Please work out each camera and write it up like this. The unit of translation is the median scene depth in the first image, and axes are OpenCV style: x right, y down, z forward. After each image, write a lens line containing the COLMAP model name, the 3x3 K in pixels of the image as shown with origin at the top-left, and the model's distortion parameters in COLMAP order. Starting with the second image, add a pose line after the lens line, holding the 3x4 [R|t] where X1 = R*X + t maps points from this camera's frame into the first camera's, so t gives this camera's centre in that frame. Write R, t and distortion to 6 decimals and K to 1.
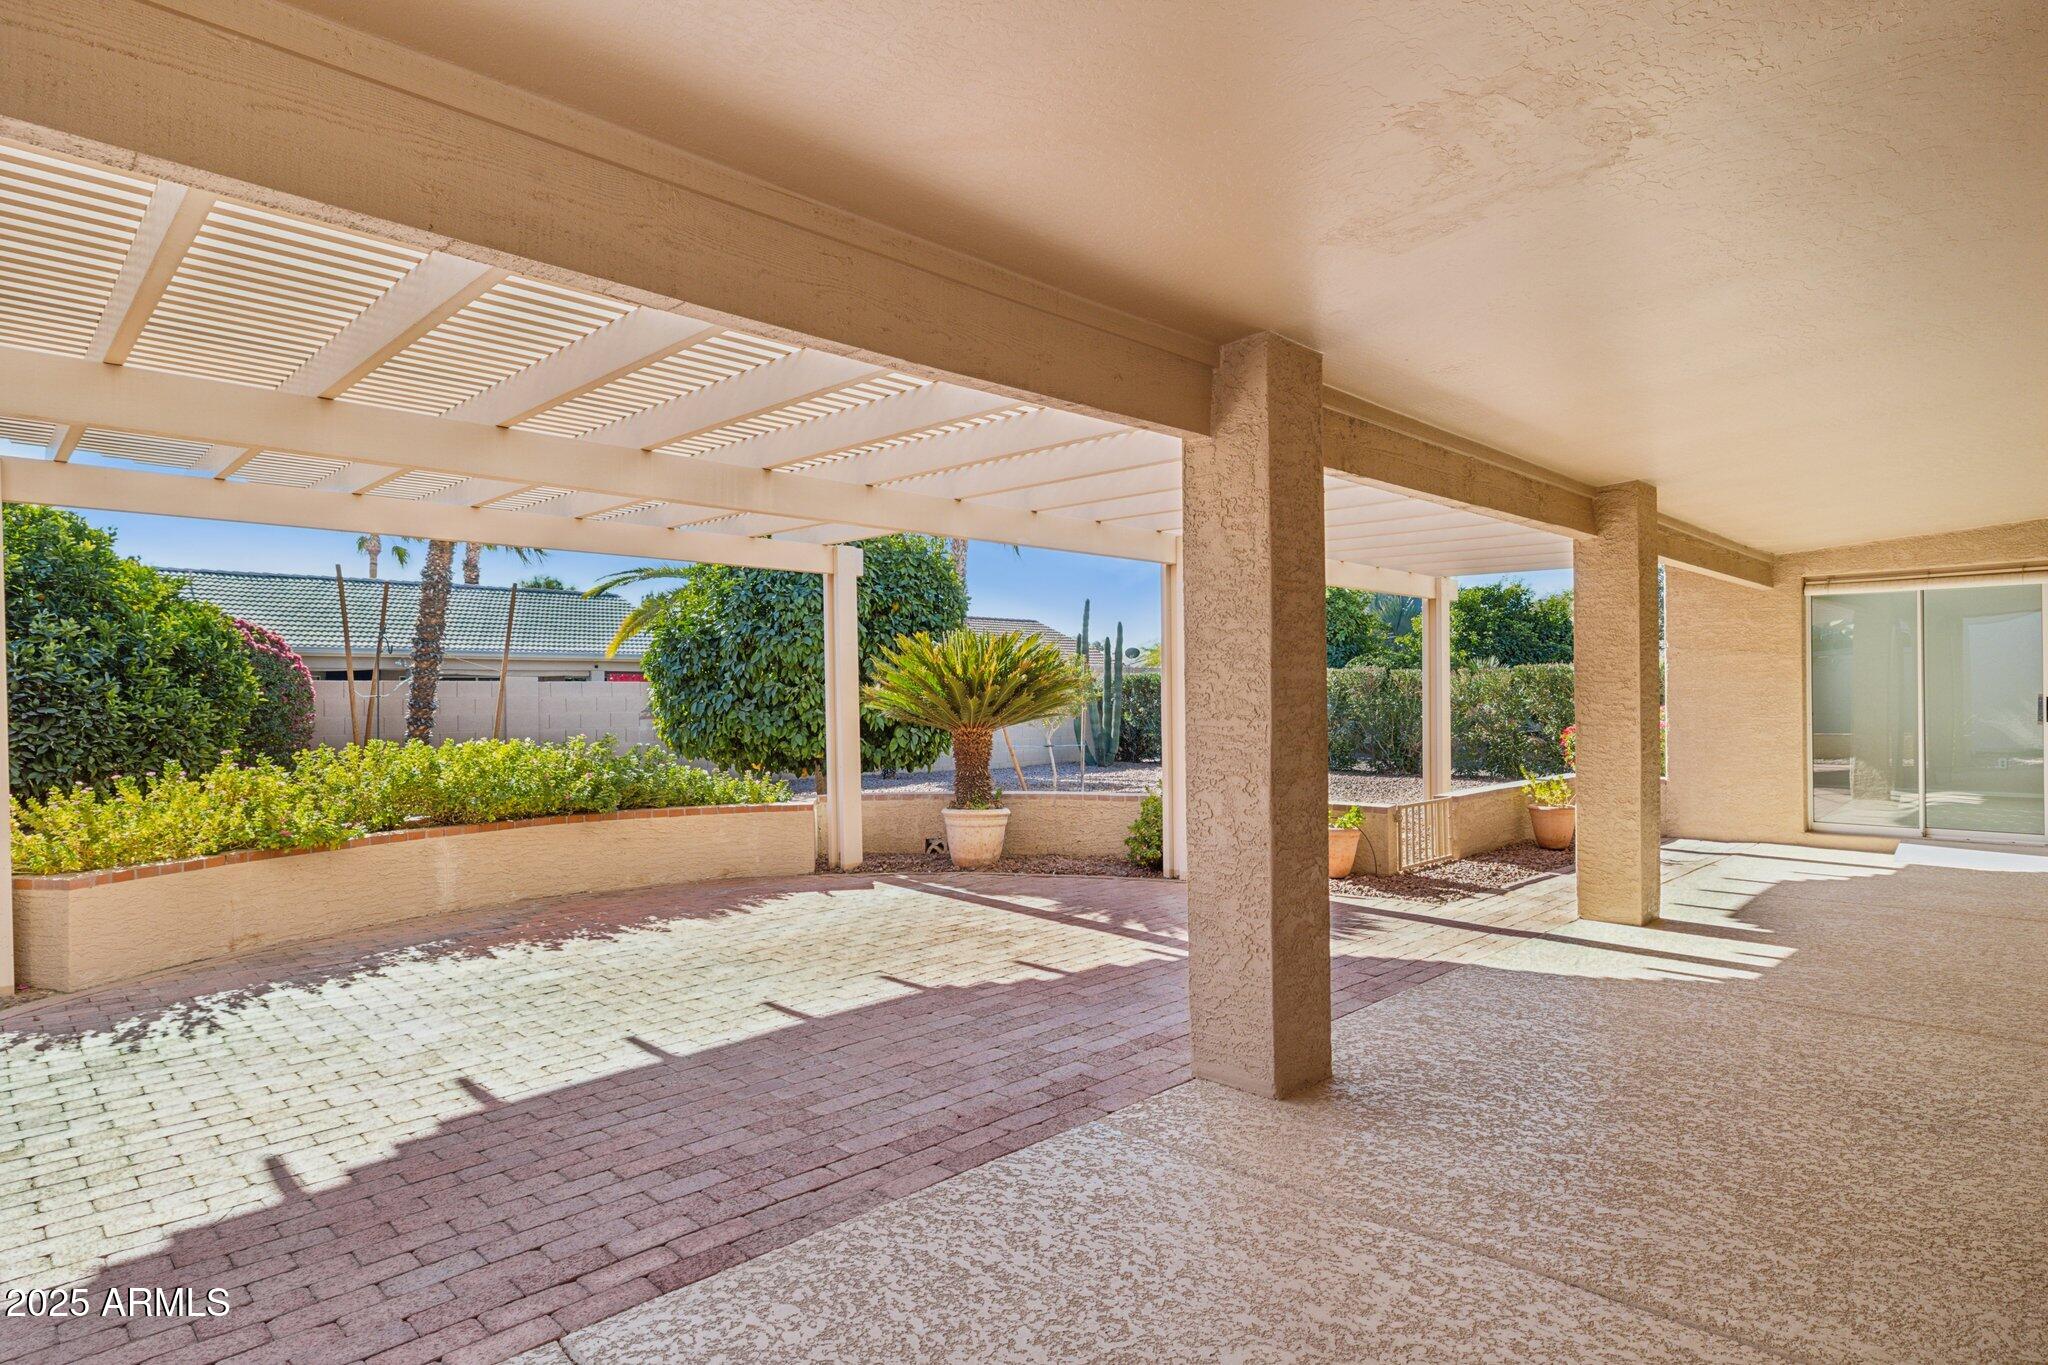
lens RADIAL K [[1090.7, 0, 1024.0], [0, 1090.7, 682.5], [0, 0, 1]] dist [0.000464, -0.000329]
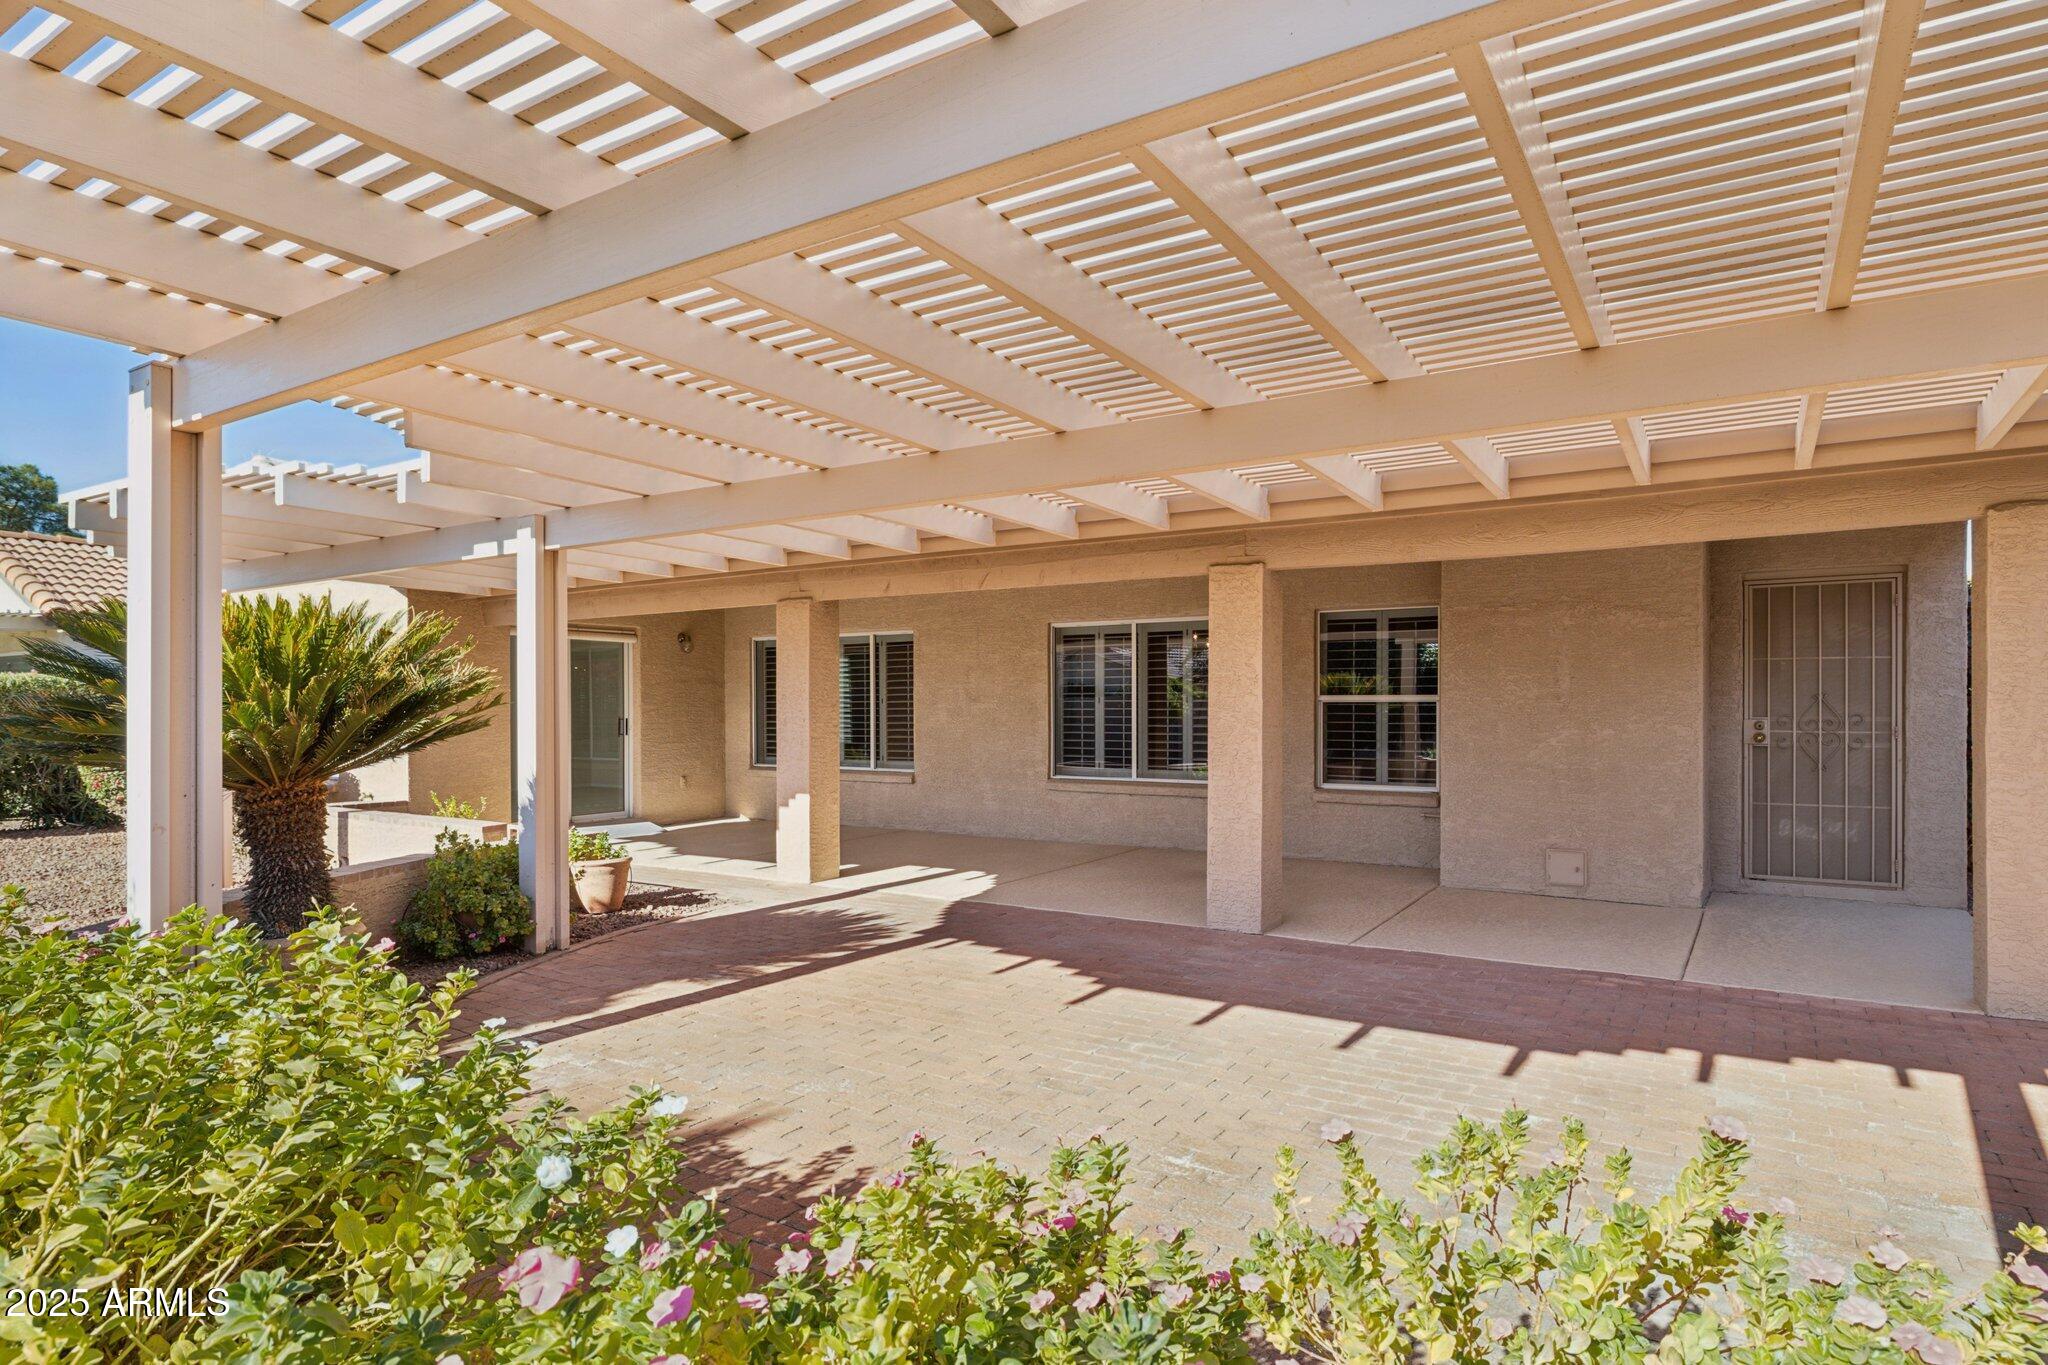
lens RADIAL K [[1090.7, 0, 1024.0], [0, 1090.7, 682.5], [0, 0, 1]] dist [0.000464, -0.000329]
pose [[-0.234447, 0.026106, 0.971778, -0.663510], [0.000321, 0.999641, -0.026777, 0.006093], [-0.972129, -0.005966, -0.234371, 0.787235]]
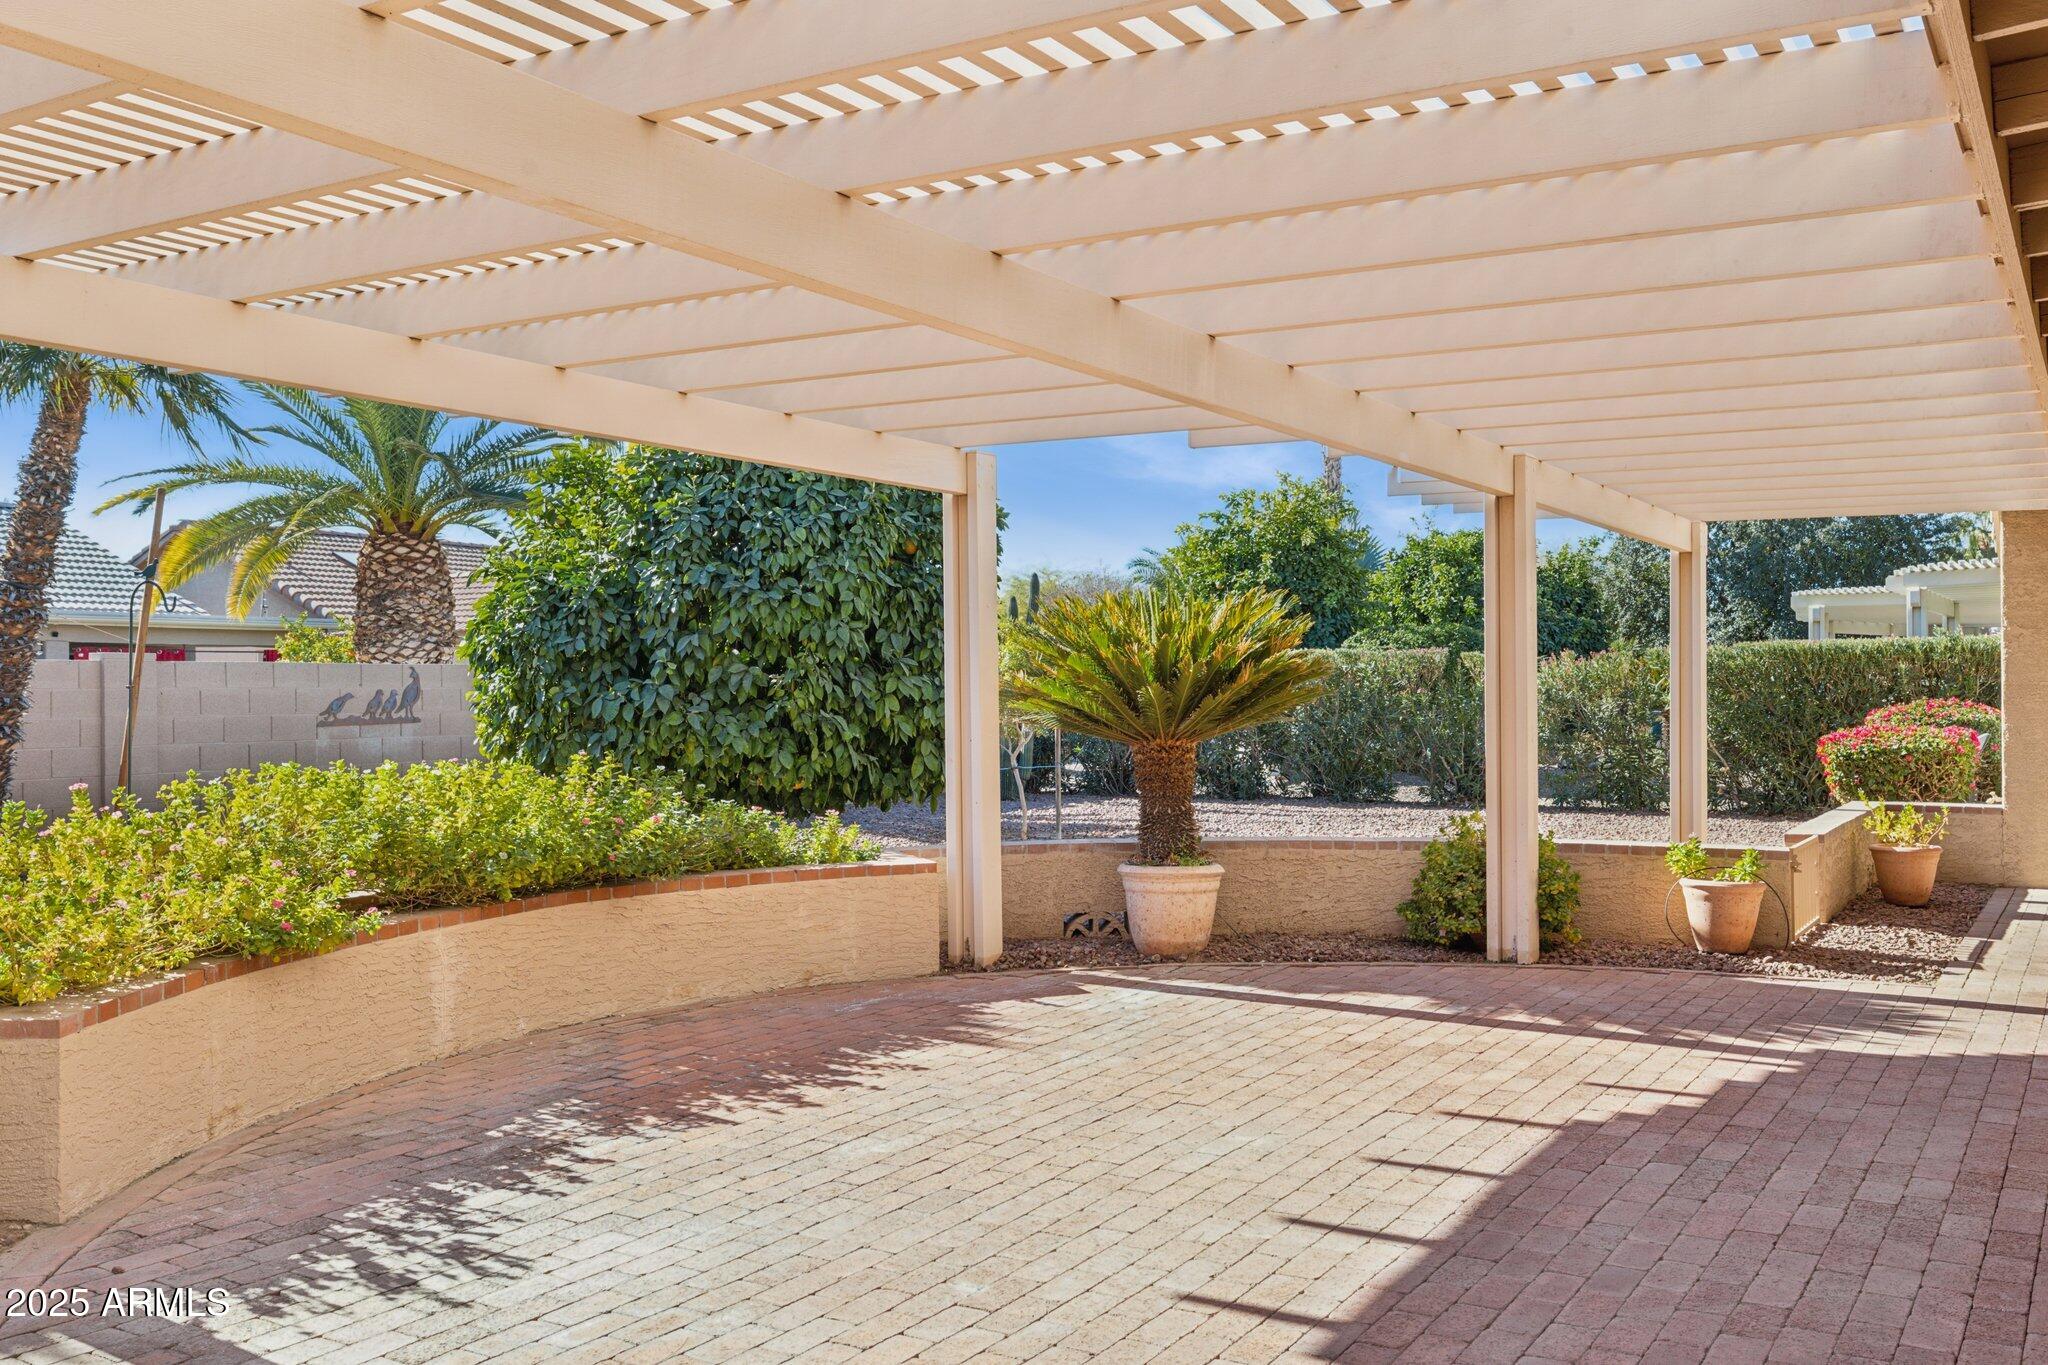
lens RADIAL K [[1733.2, 0, 1024.0], [0, 1733.2, 682.5], [0, 0, 1]] dist [0.003400, -0.004223]
pose [[0.974462, 0.004391, 0.224508, -0.364338], [-0.006480, 0.999942, 0.008567, -0.000477], [-0.224457, -0.009803, 0.974435, 0.021424]]
